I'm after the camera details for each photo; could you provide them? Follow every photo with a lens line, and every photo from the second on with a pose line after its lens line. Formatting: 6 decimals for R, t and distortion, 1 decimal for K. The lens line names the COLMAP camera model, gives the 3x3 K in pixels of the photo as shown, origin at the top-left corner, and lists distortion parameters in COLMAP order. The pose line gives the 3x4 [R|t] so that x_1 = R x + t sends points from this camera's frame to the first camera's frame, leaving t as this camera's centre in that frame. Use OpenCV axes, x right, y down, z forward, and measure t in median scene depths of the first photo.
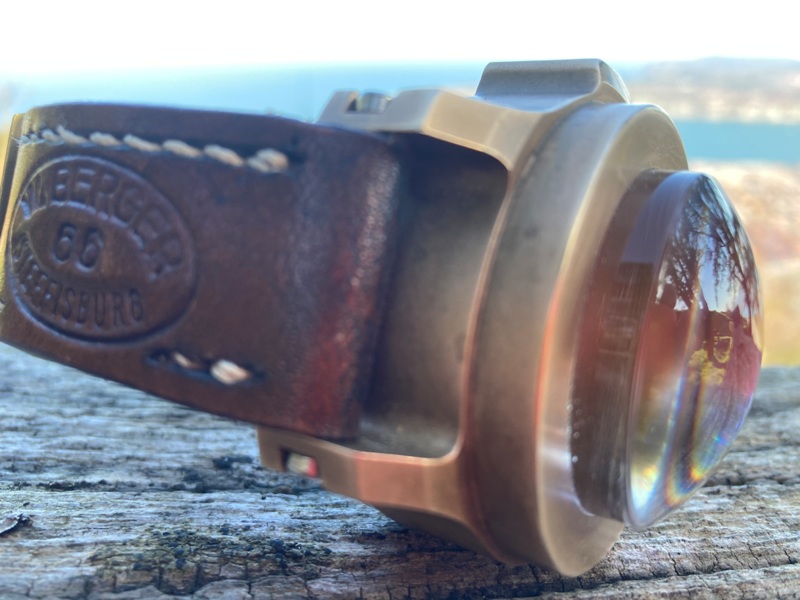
lens RADIAL K [[714.7, 0, 406.0], [0, 714.7, 301.6], [0, 0, 1]] dist [-0.034731, 0.004679]
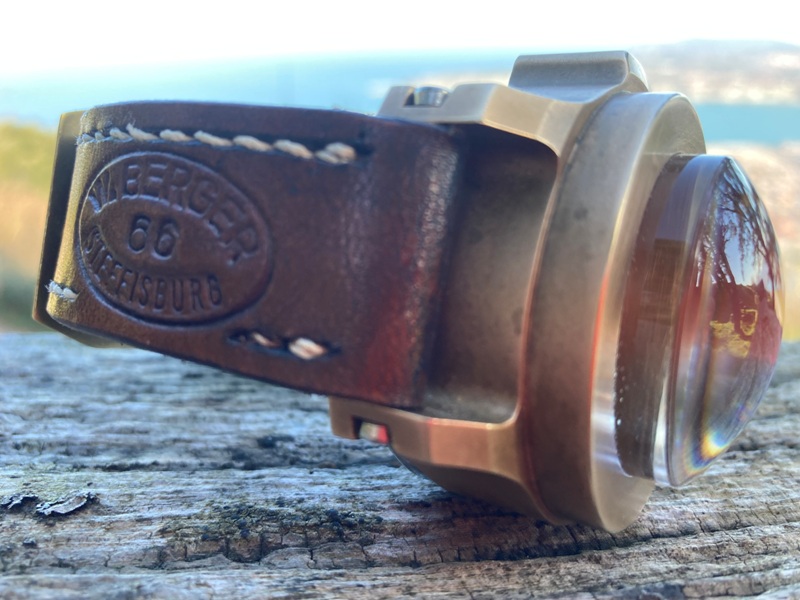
lens RADIAL K [[714.7, 0, 400.9], [0, 714.7, 300.9], [0, 0, 1]] dist [-0.034731, 0.004679]
pose [[0.999606, -0.024618, 0.013501, -0.089466], [0.024415, 0.999589, 0.015016, 0.009749], [-0.013865, -0.014680, 0.999796, -0.065868]]
